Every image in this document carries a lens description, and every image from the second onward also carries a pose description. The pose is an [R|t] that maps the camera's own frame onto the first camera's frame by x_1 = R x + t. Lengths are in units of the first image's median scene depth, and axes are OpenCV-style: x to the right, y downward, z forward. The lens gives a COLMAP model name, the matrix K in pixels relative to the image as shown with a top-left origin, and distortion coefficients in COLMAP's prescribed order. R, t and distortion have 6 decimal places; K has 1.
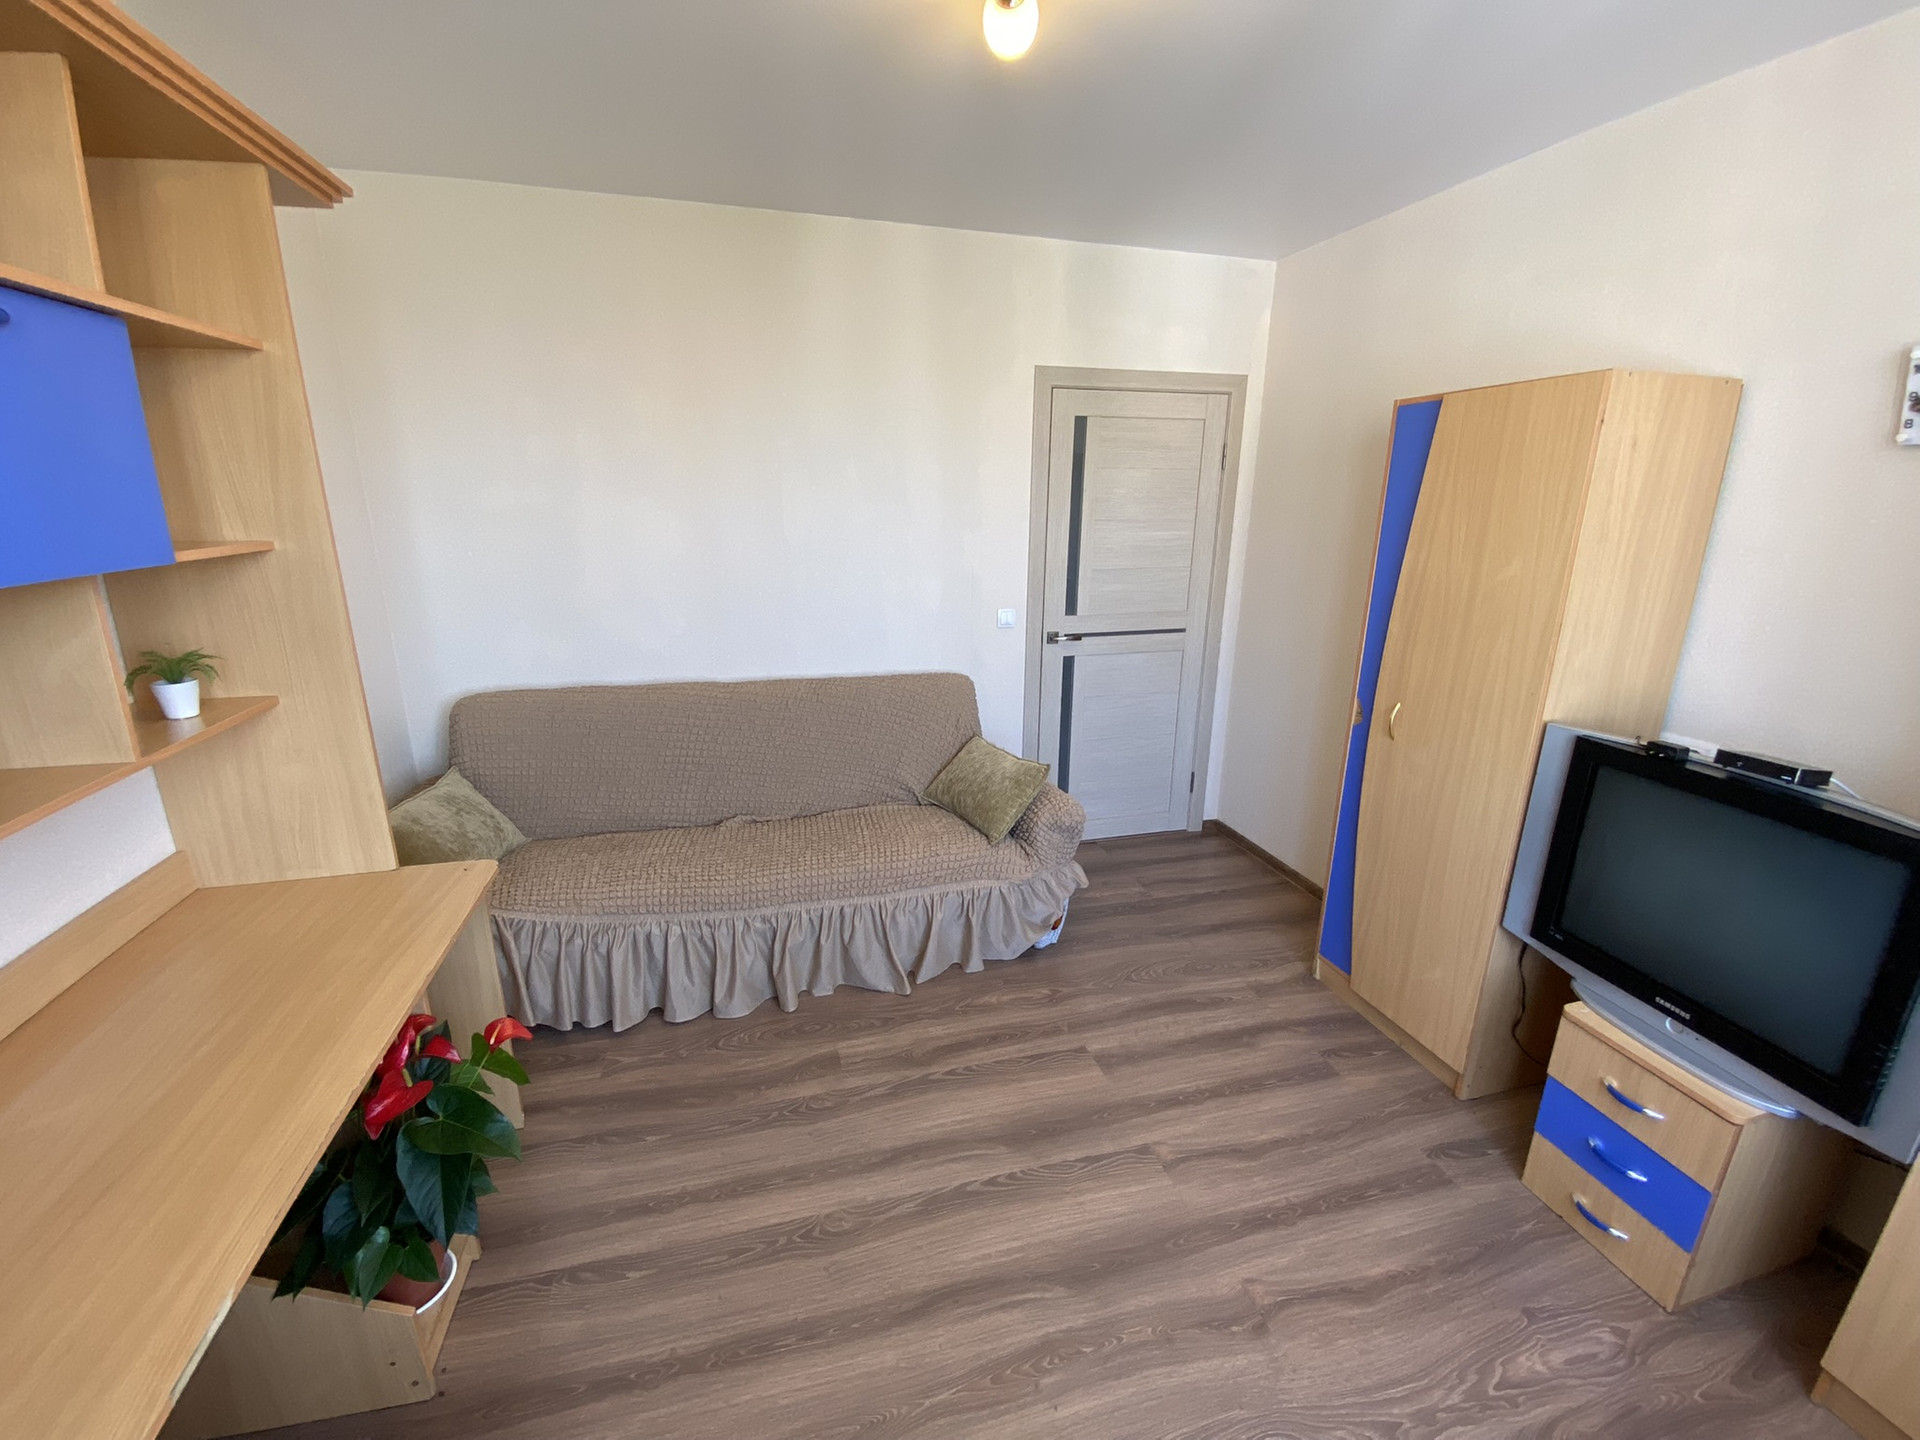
lens RADIAL K [[788.7, 0, 952.4], [0, 788.7, 720.6], [0, 0, 1]] dist [0.057780, -0.041640]
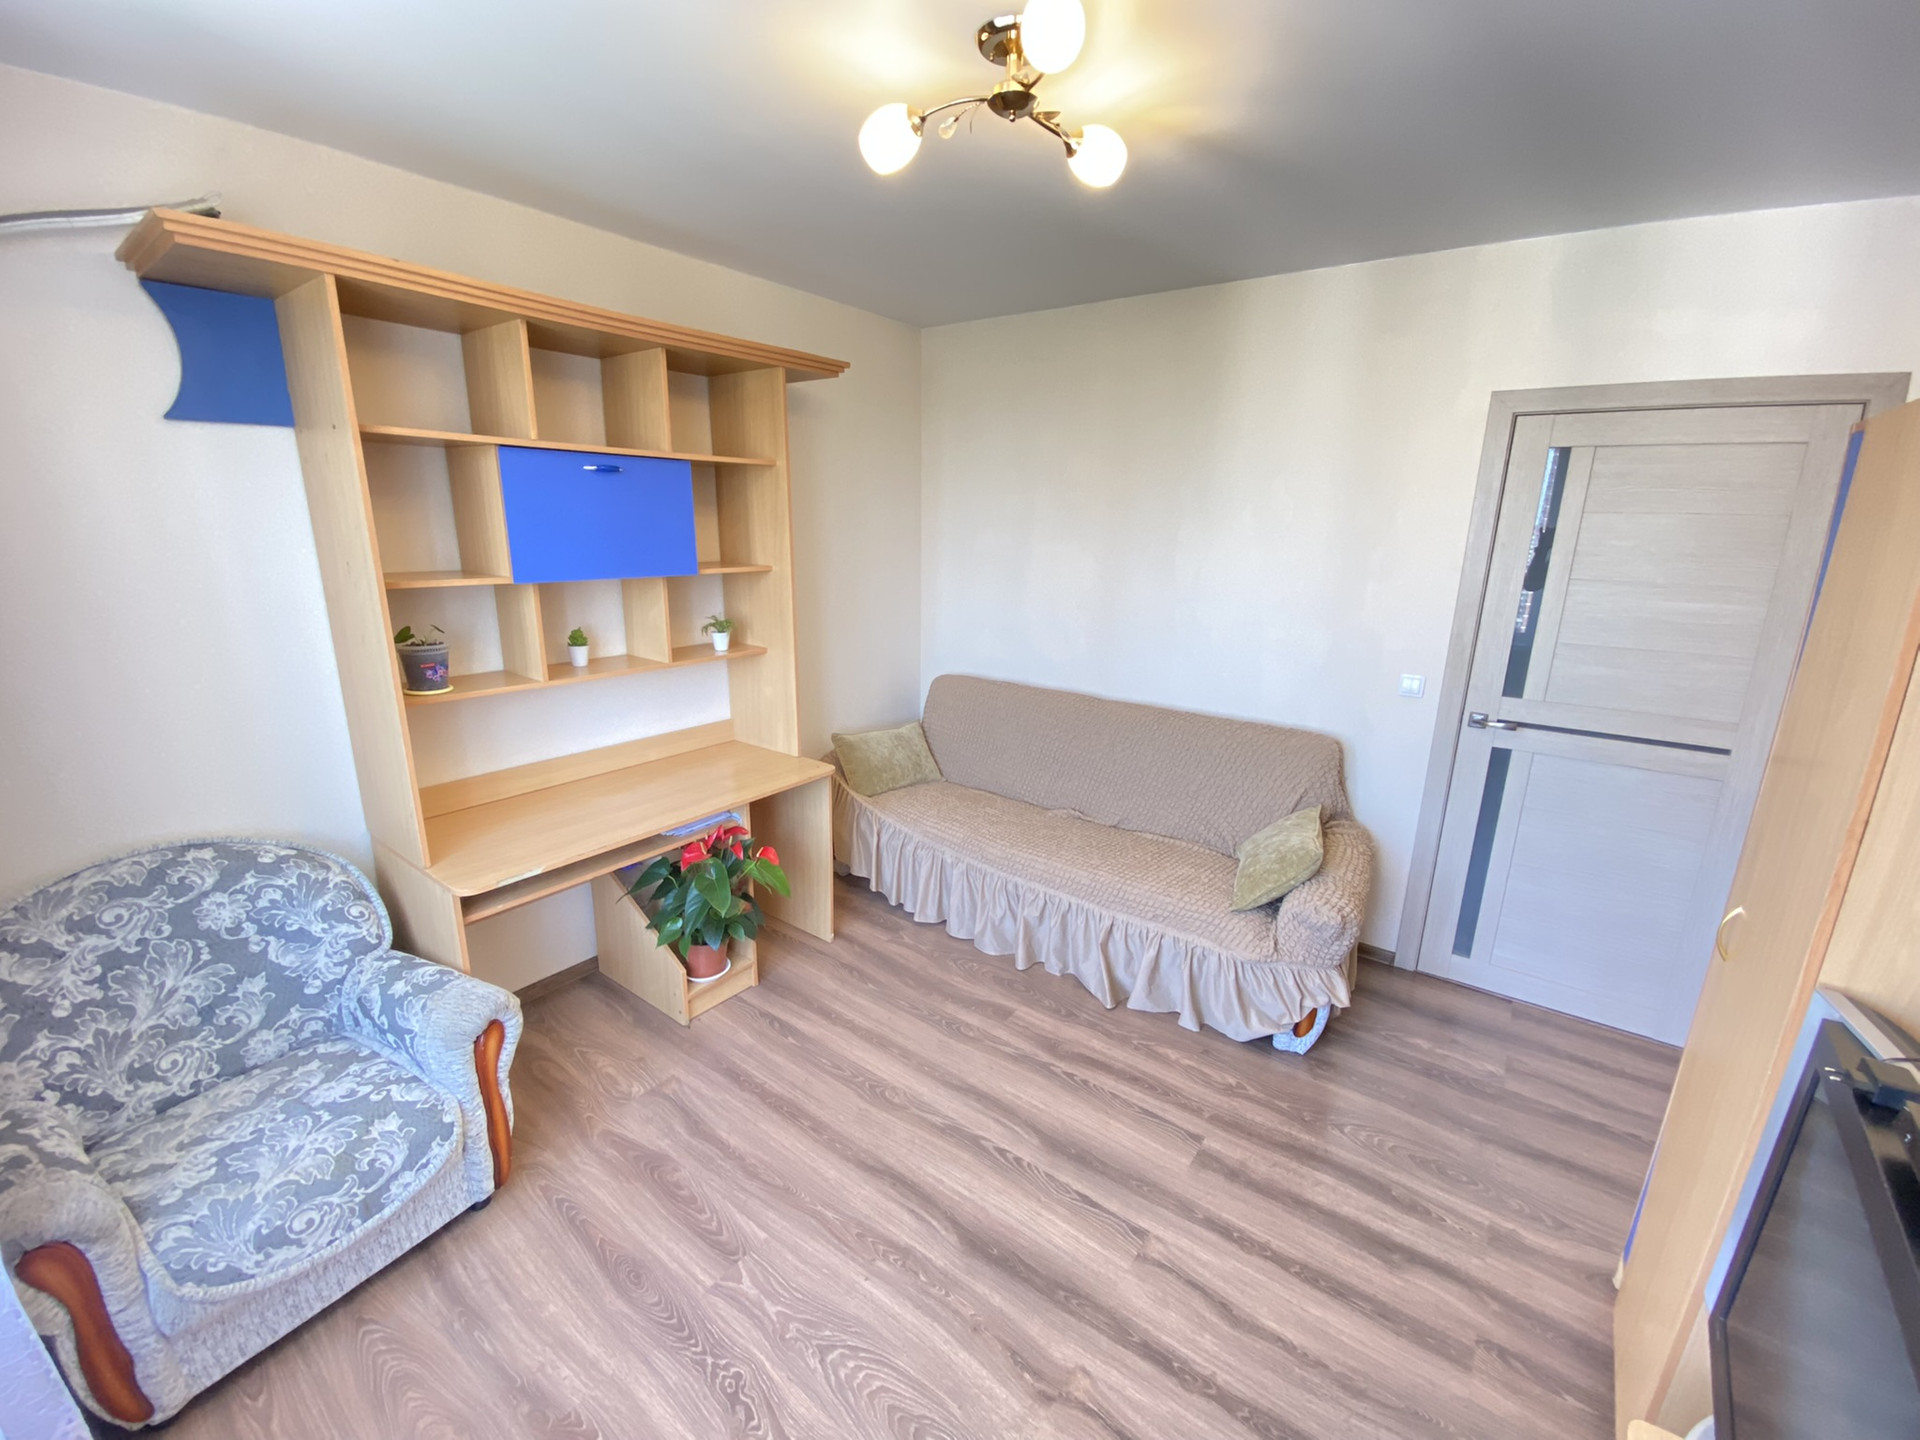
lens RADIAL K [[788.7, 0, 952.4], [0, 788.7, 720.6], [0, 0, 1]] dist [0.057780, -0.041640]
pose [[0.616696, 0.198989, -0.761636, 0.608276], [-0.222569, 0.972122, 0.073768, -0.068969], [0.755082, 0.124024, 0.643793, 0.116491]]
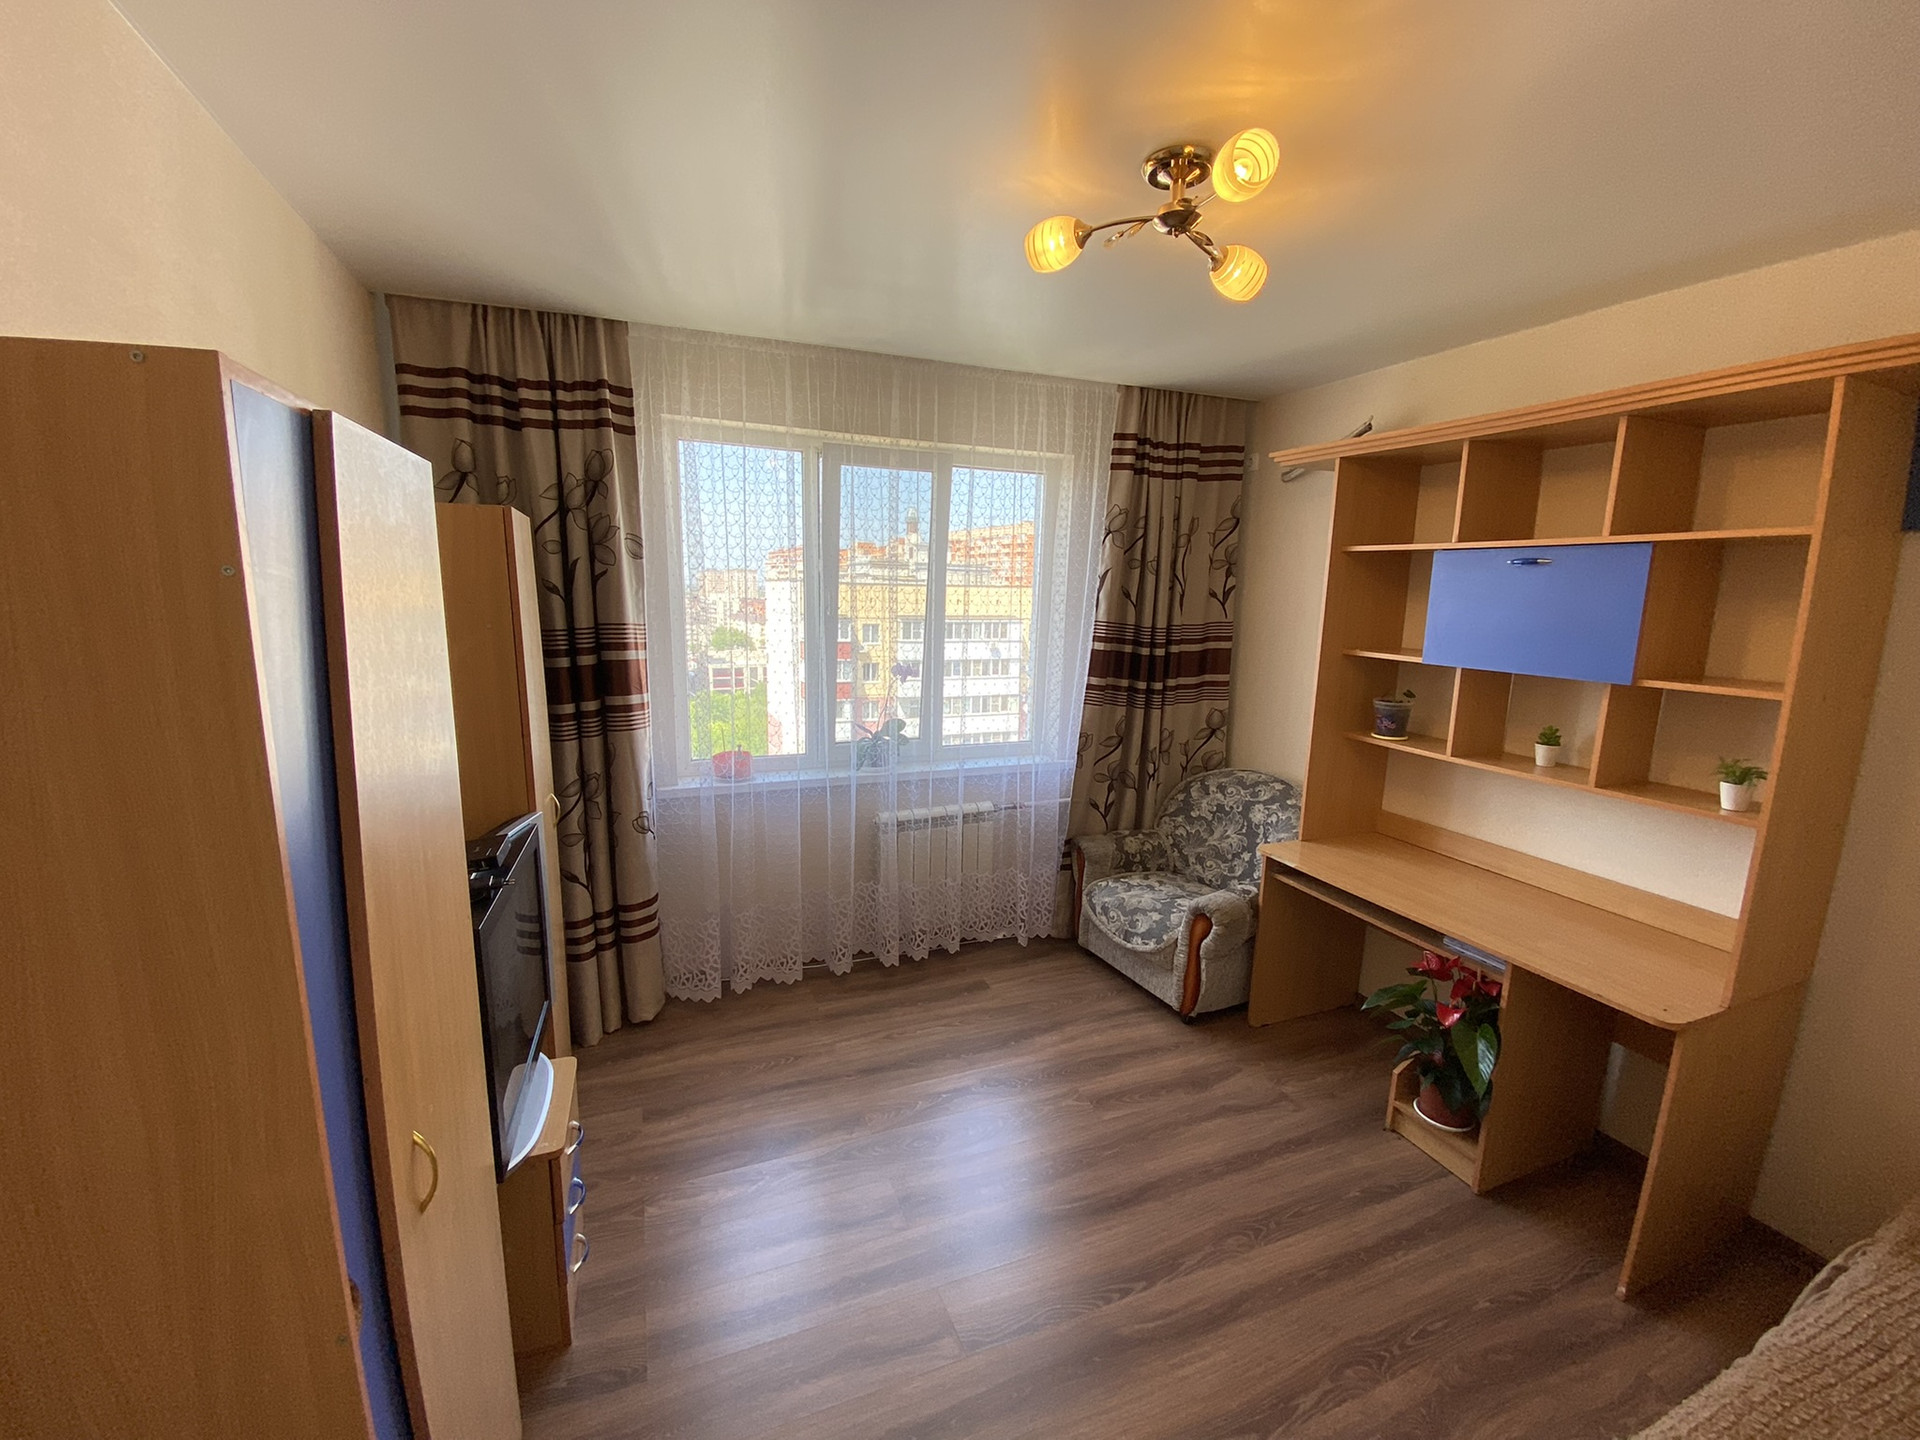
lens RADIAL K [[788.7, 0, 952.4], [0, 788.7, 720.6], [0, 0, 1]] dist [0.057780, -0.041640]
pose [[-0.992823, -0.009220, -0.119238, 0.321301], [-0.059209, 0.904154, 0.423084, -0.404566], [0.103909, 0.427108, -0.898210, 1.289794]]
